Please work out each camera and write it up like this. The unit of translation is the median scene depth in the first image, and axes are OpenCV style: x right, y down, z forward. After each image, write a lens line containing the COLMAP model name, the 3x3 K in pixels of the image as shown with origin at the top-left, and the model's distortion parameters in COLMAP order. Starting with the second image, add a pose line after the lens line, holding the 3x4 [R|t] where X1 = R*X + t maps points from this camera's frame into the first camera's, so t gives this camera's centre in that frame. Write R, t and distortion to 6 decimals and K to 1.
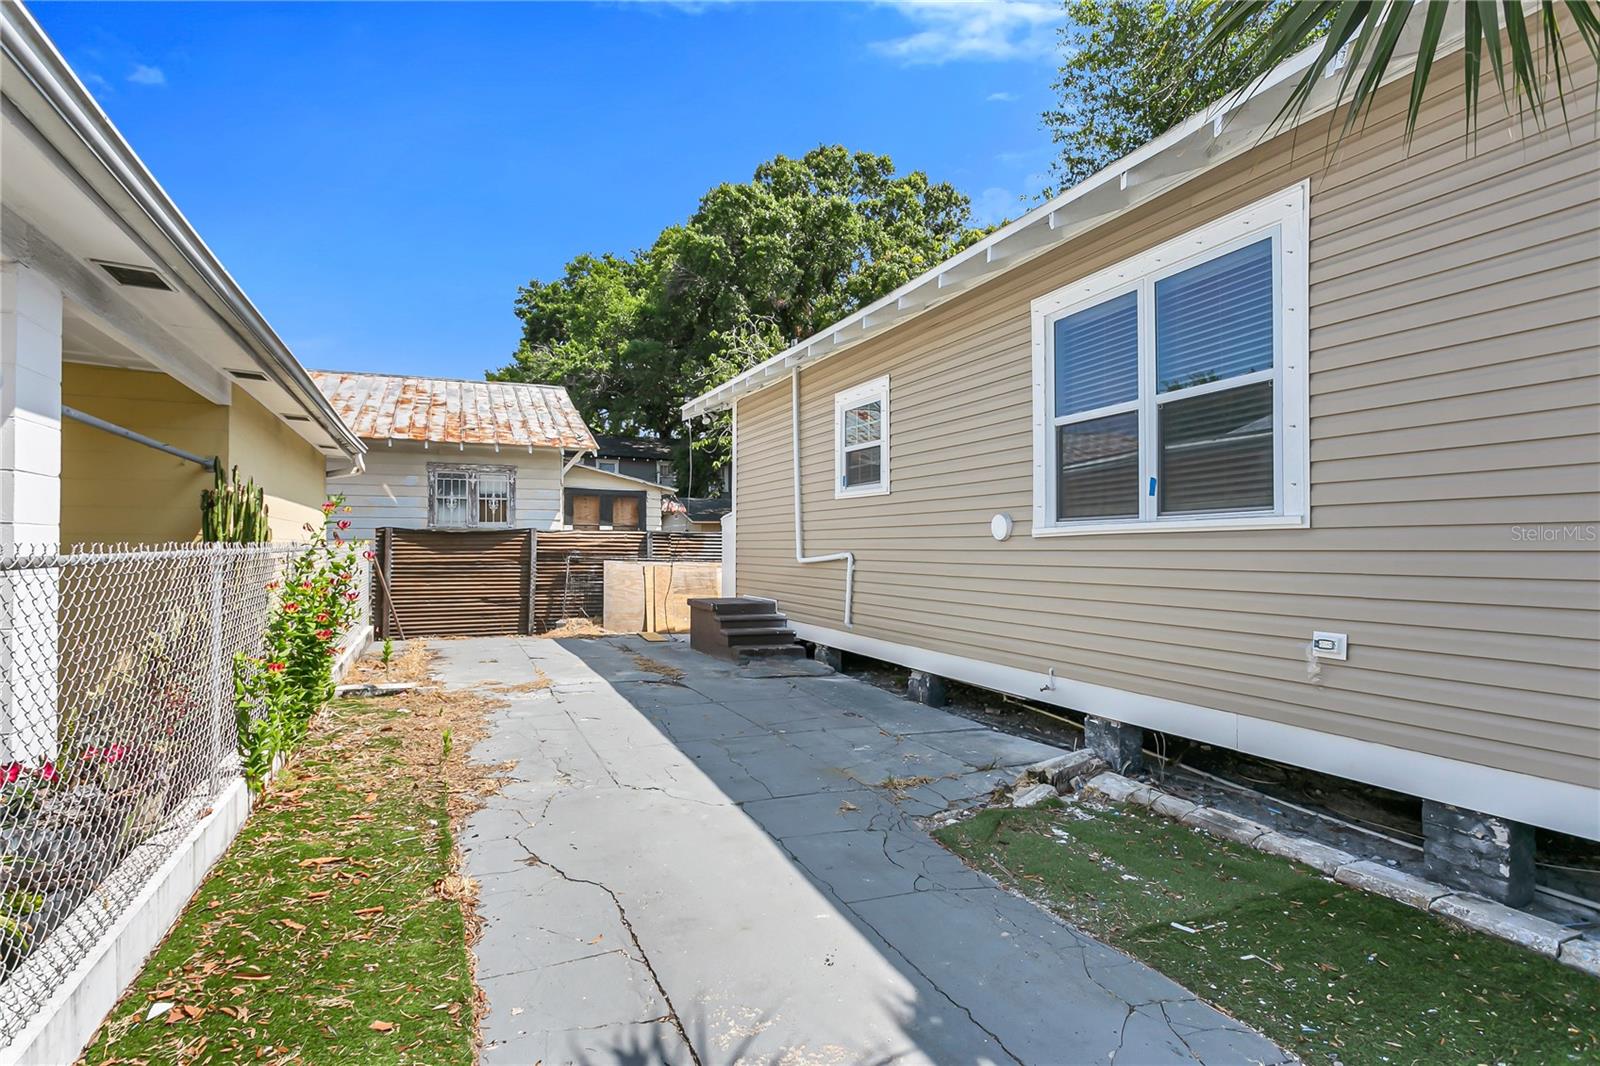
lens RADIAL K [[803.0, 0, 801.1], [0, 803.0, 541.2], [0, 0, 1]] dist [-0.016181, 0.008910]
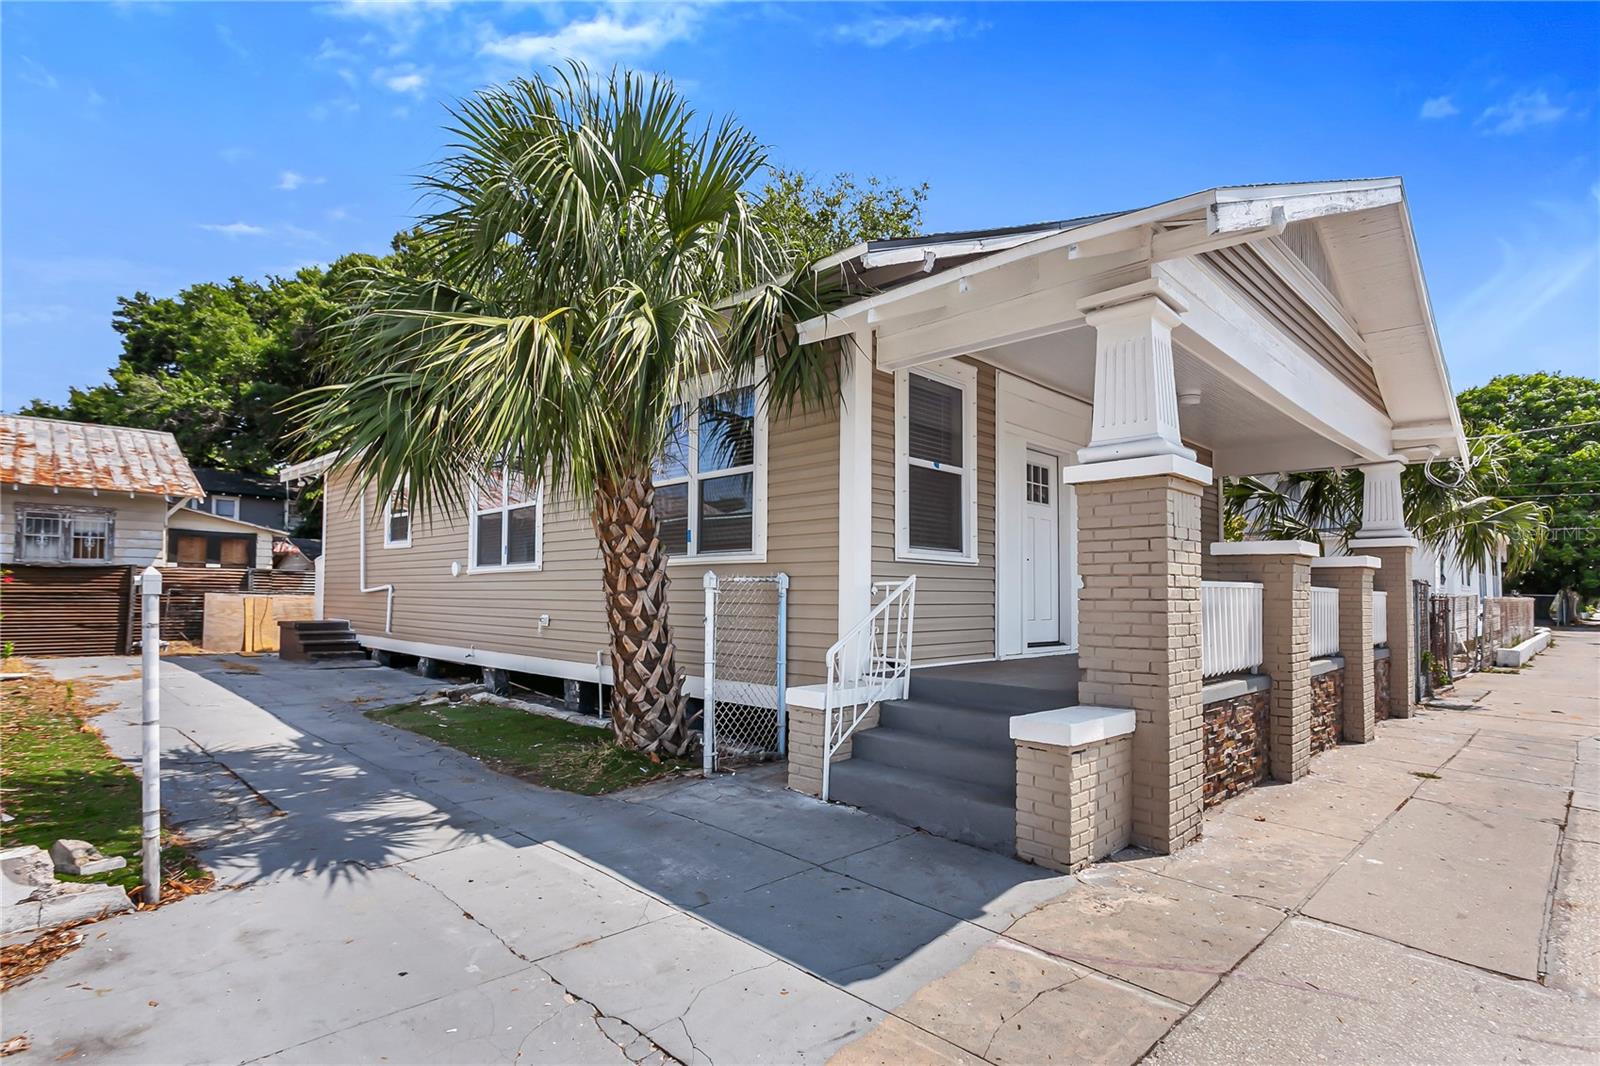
lens RADIAL K [[803.0, 0, 786.9], [0, 803.0, 565.1], [0, 0, 1]] dist [-0.016181, 0.008910]
pose [[0.933479, 0.016791, 0.358238, 0.117826], [-0.007998, 0.999630, -0.026012, 0.005871], [-0.358543, 0.021416, 0.933268, -0.362751]]
